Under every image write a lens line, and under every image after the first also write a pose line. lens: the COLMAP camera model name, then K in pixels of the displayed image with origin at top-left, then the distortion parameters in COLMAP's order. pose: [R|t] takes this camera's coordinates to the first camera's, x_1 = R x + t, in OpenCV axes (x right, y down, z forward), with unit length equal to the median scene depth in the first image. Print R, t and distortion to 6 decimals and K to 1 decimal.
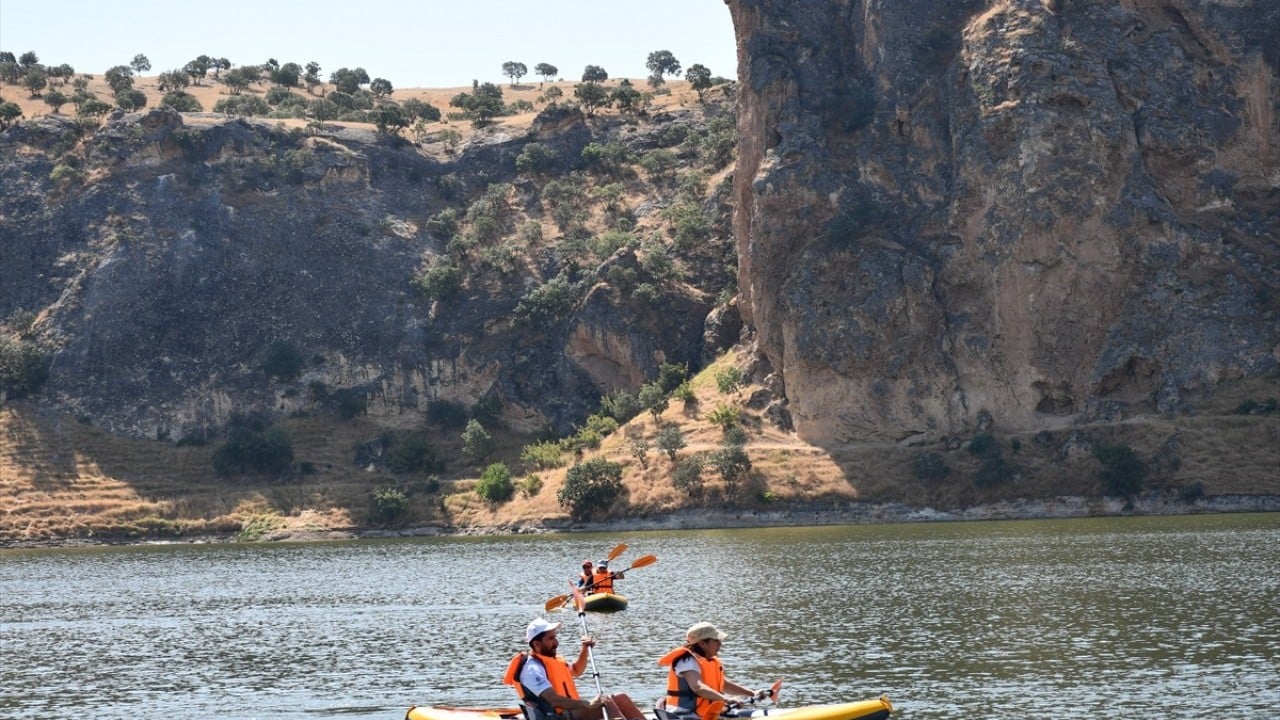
lens RADIAL K [[2152.2, 0, 640.0], [0, 2152.2, 360.0], [0, 0, 1]] dist [-0.014034, -0.017981]
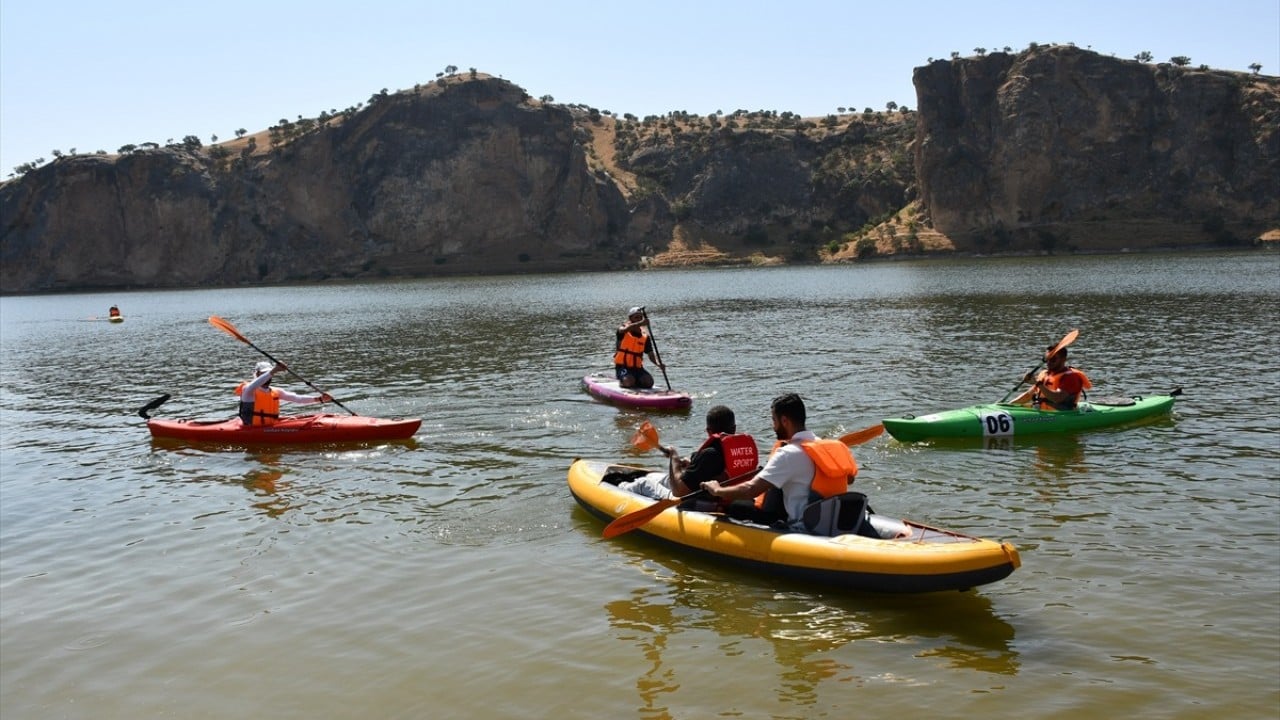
lens RADIAL K [[939.9, 0, 640.0], [0, 939.9, 360.0], [0, 0, 1]] dist [-0.015793, -0.002507]
pose [[0.970013, 0.020869, -0.242156, -0.005902], [0.020682, 0.985606, 0.167786, -0.014719], [0.242172, -0.167763, 0.955619, -0.398498]]
